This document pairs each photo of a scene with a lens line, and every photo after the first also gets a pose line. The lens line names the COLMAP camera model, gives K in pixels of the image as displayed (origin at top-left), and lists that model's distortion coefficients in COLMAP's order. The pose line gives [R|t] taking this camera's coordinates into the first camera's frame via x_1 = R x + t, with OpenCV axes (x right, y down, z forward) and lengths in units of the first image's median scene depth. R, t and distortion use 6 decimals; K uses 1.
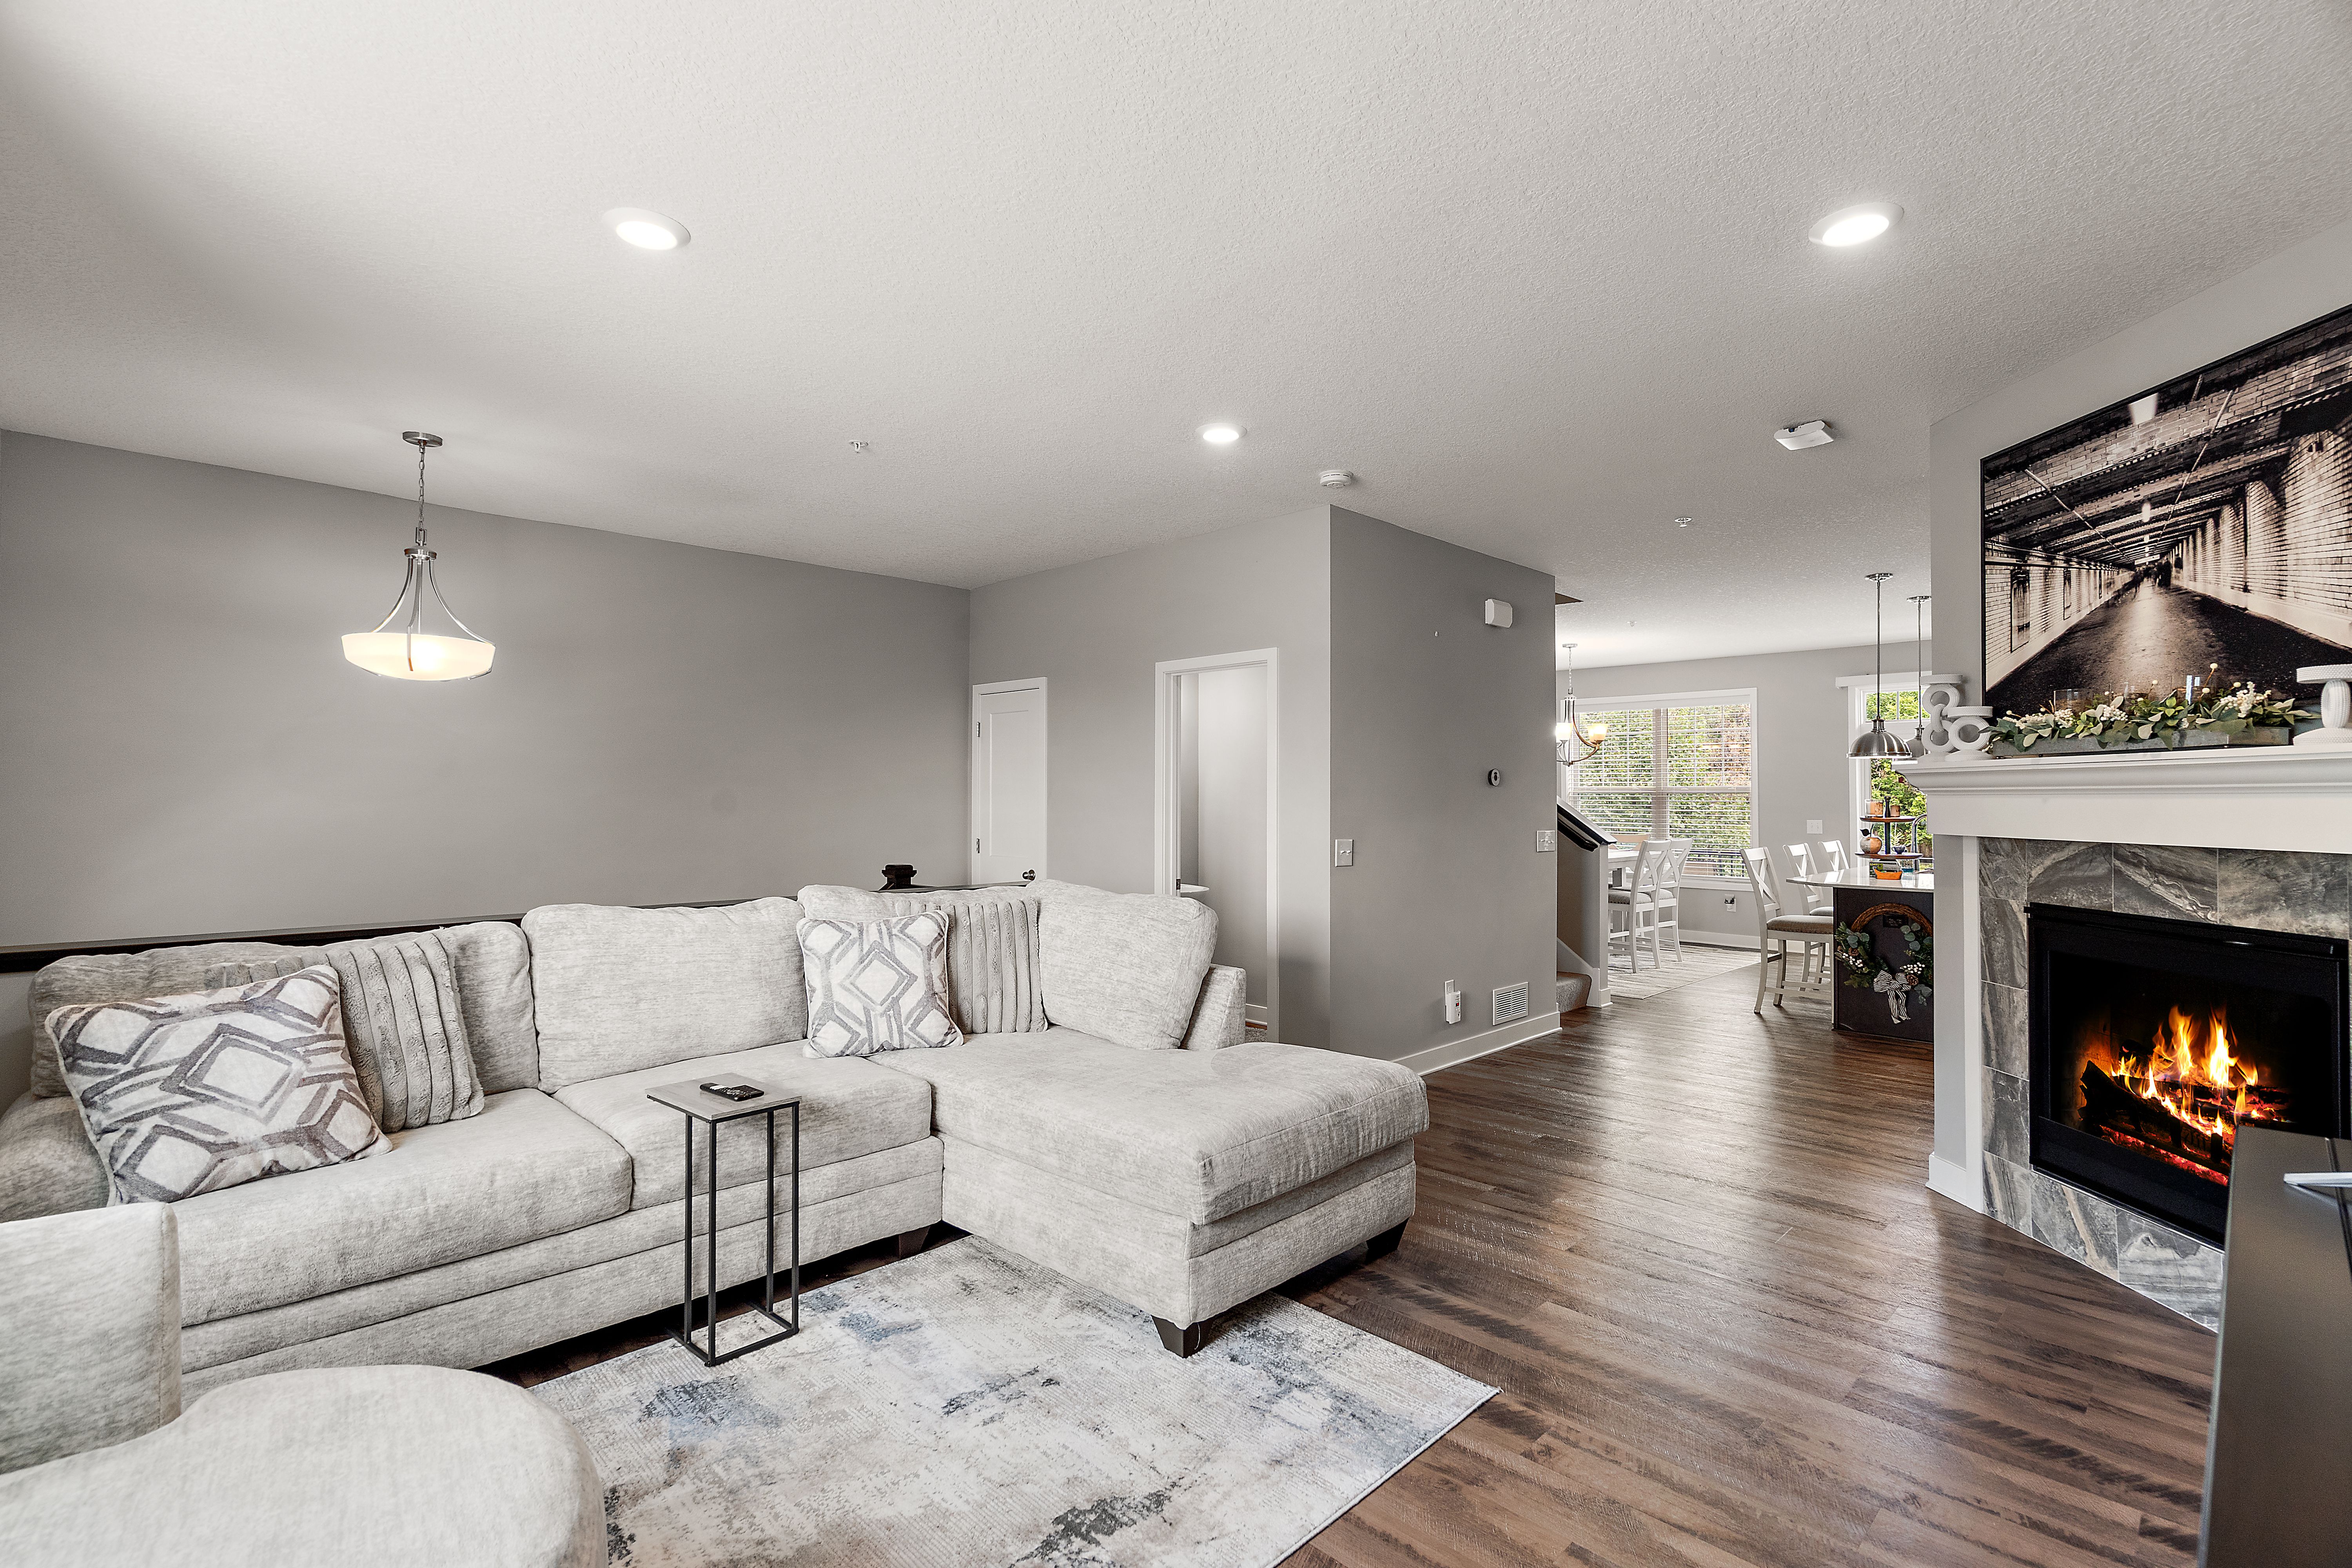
lens RADIAL K [[1089.3, 0, 1161.1], [0, 1089.3, 783.1], [0, 0, 1]] dist [-0.002262, 0.002234]
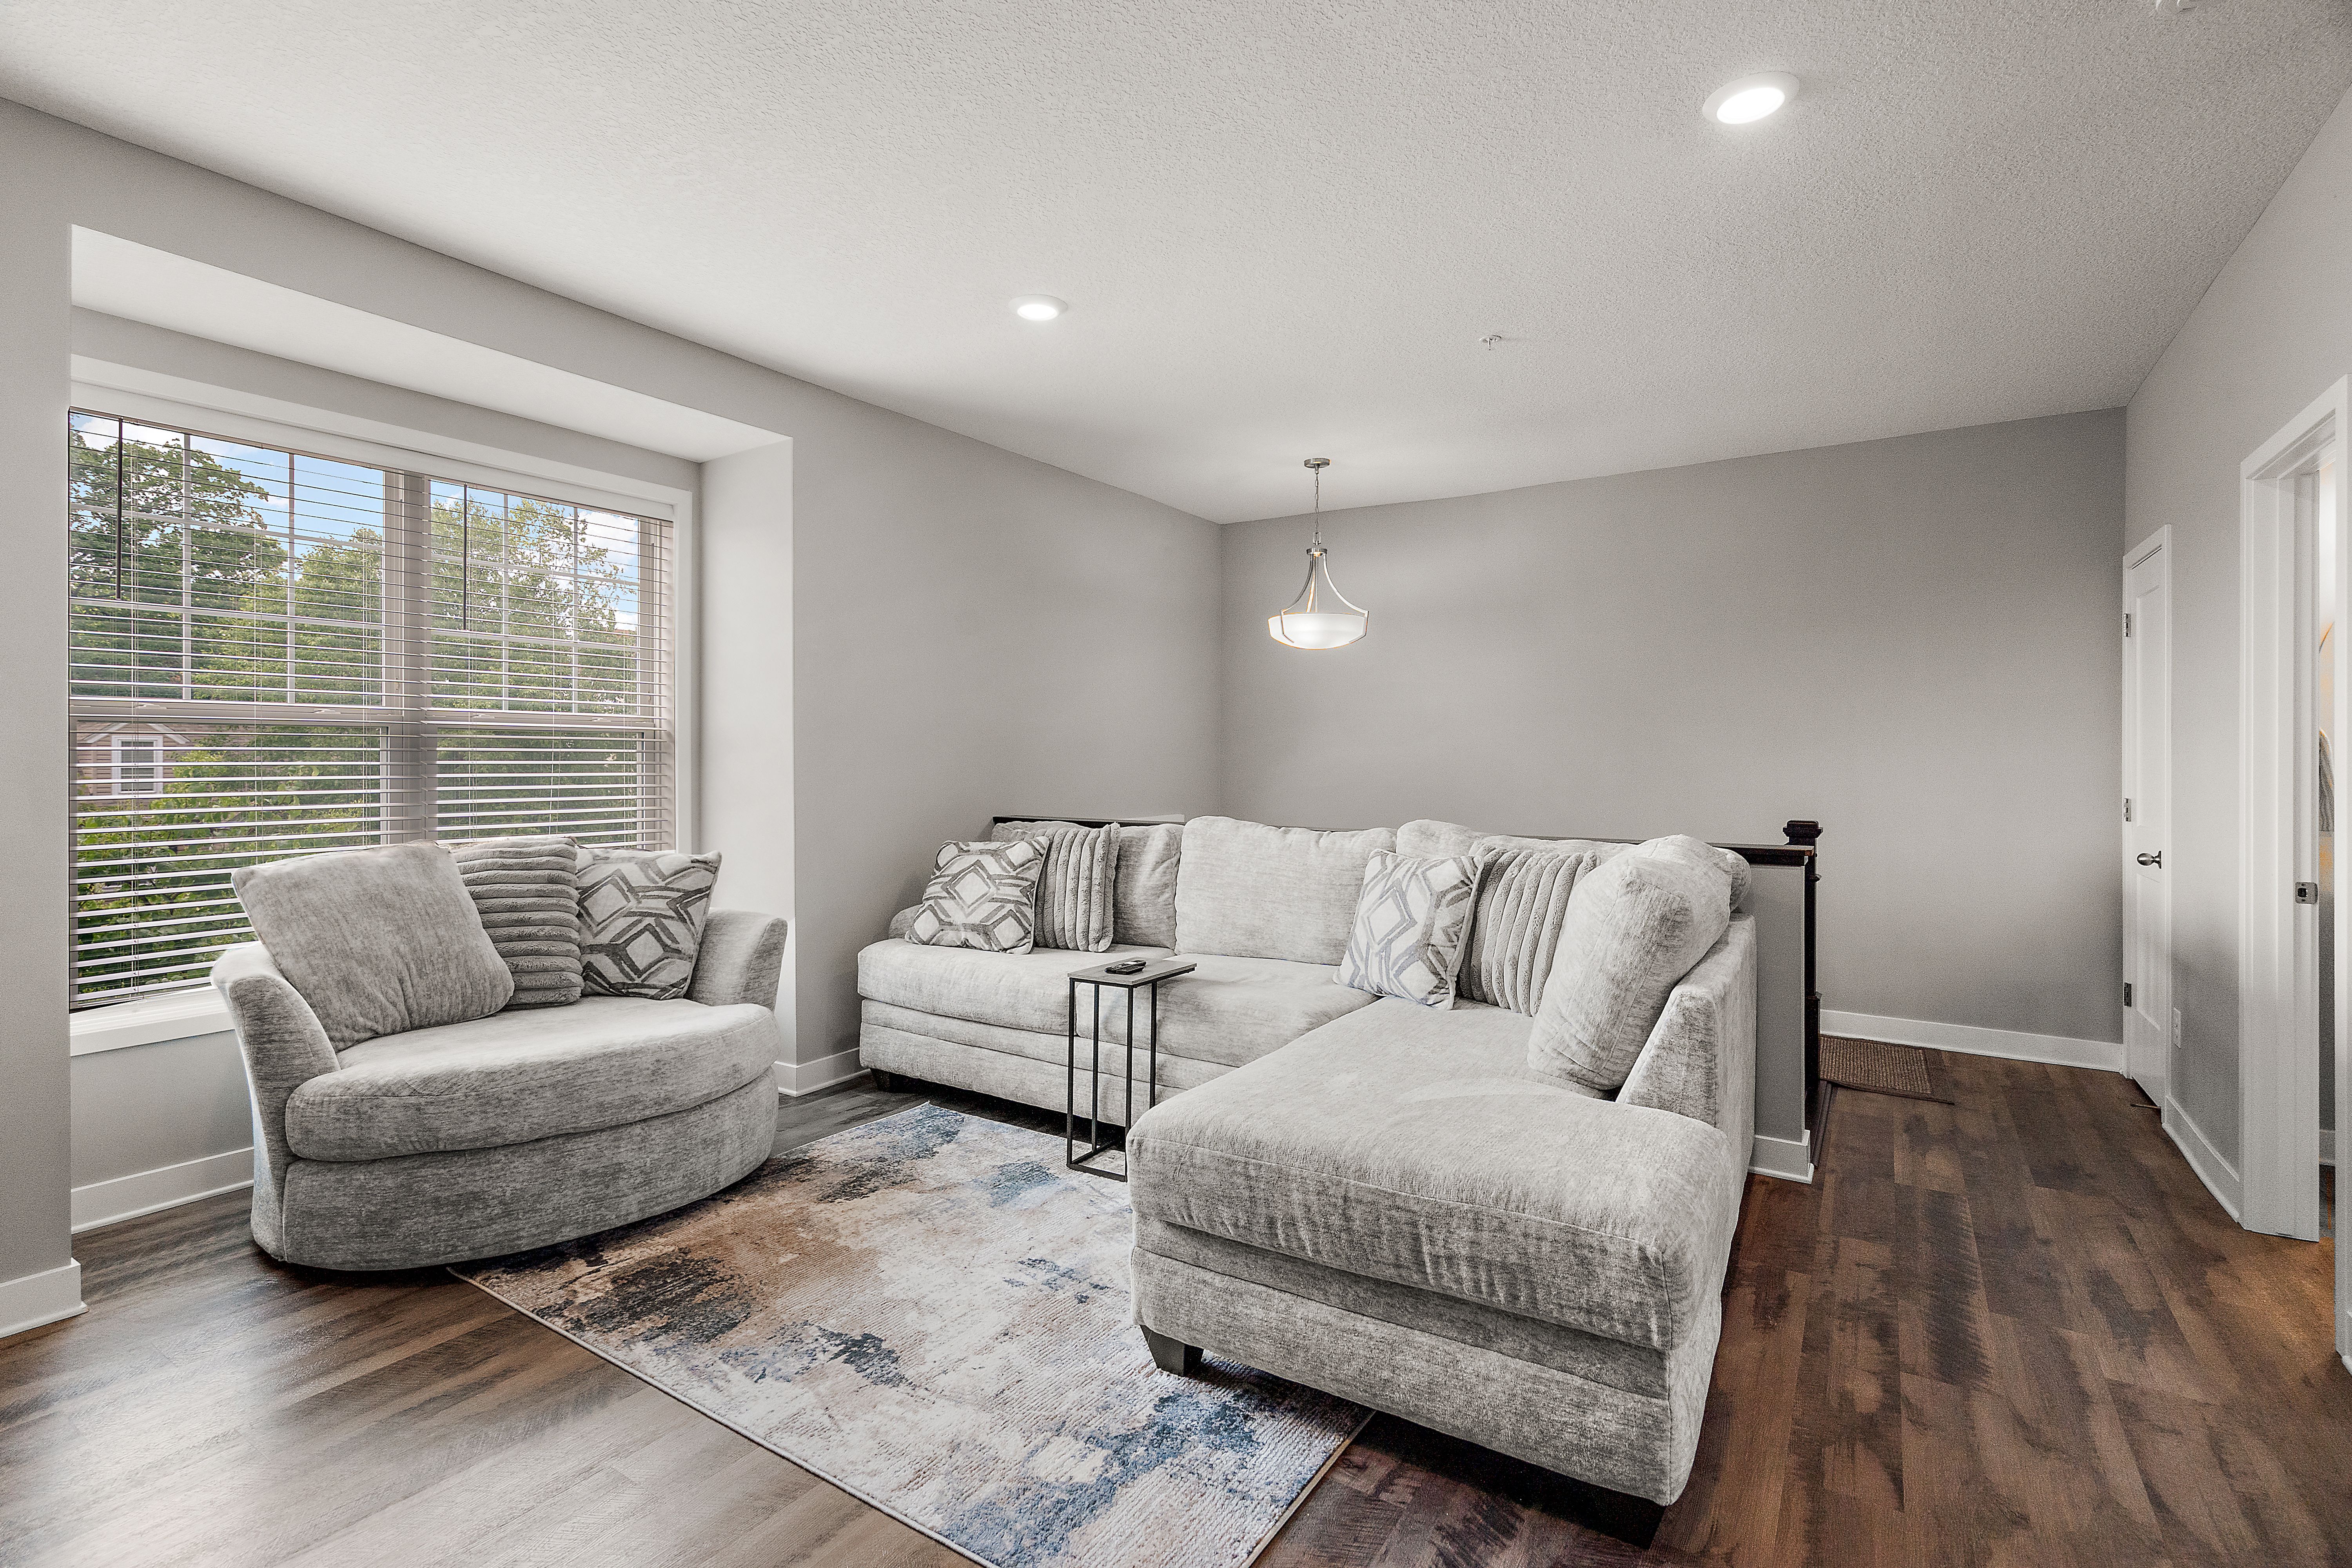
lens RADIAL K [[1089.3, 0, 1157.1], [0, 1089.3, 759.6], [0, 0, 1]] dist [-0.002262, 0.002234]
pose [[0.202952, -0.002167, -0.979186, 0.752699], [0.014675, 0.999892, 0.000829, 0.046595], [0.979079, -0.014538, 0.202962, 0.734551]]
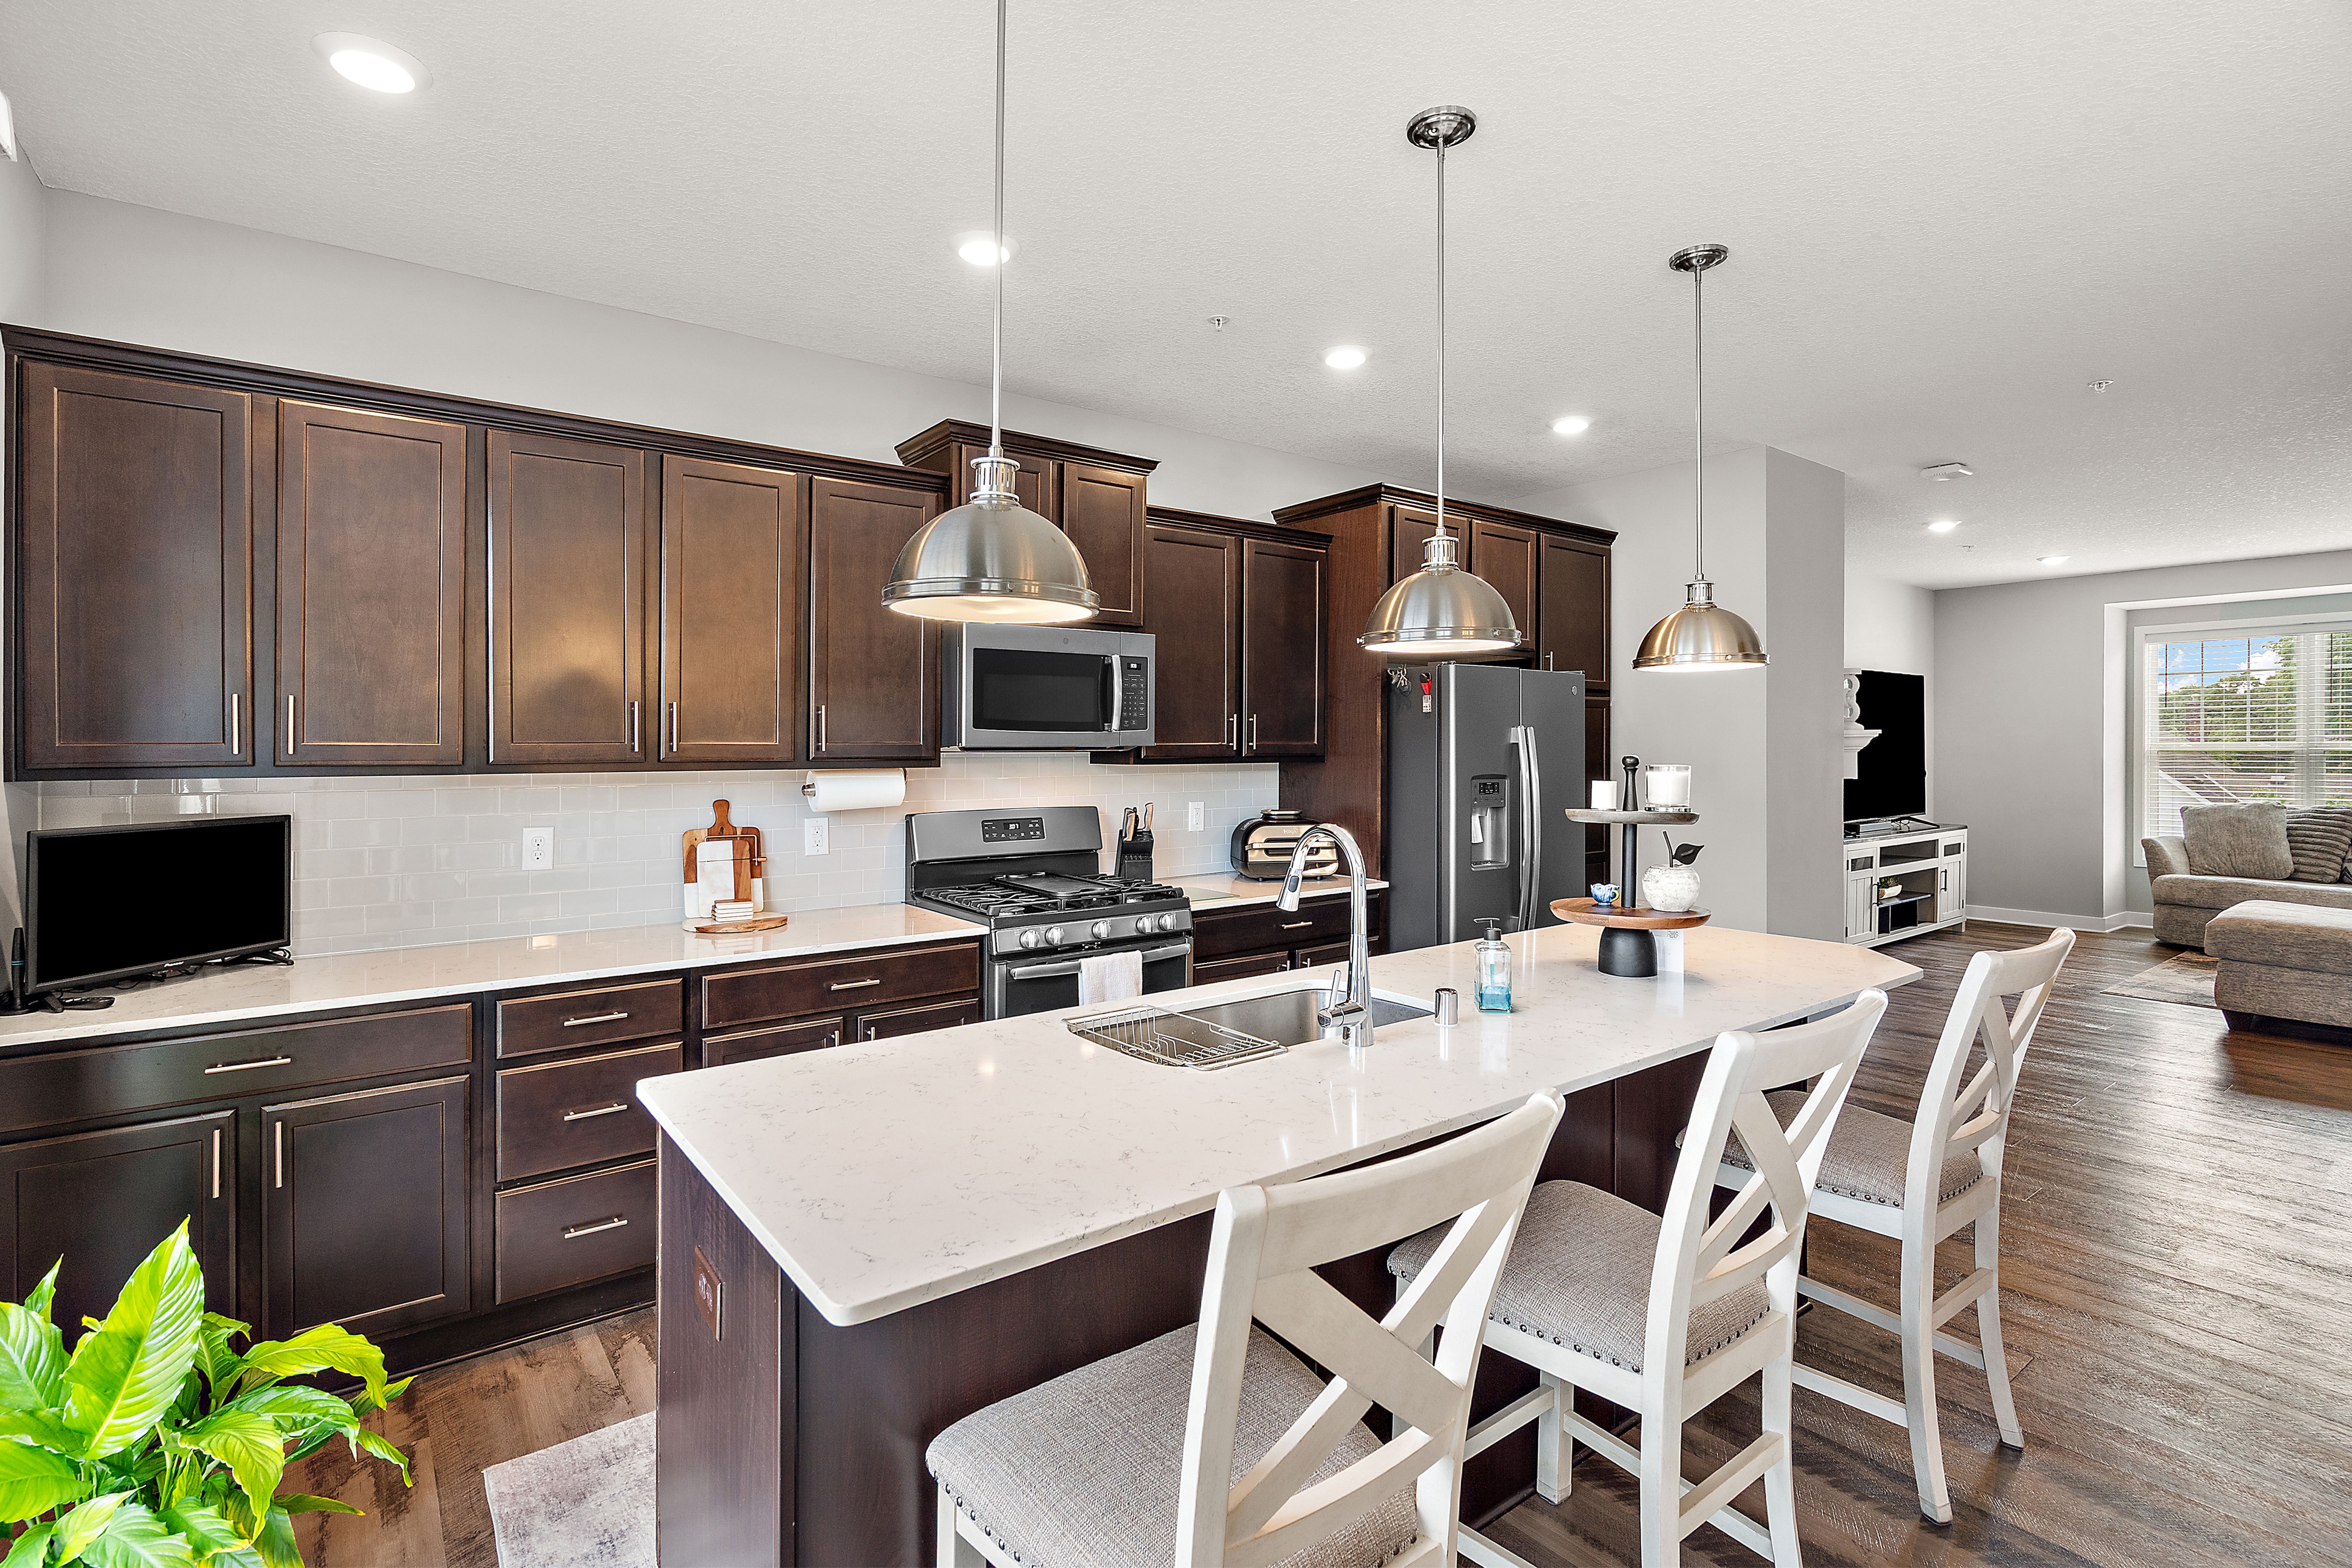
lens RADIAL K [[1089.3, 0, 1155.2], [0, 1089.3, 765.2], [0, 0, 1]] dist [-0.002262, 0.002234]
pose [[-0.989836, -0.001595, 0.142208, 1.743505], [-0.001461, 0.999998, 0.001043, 0.032251], [-0.142209, 0.000825, -0.989836, 3.109345]]
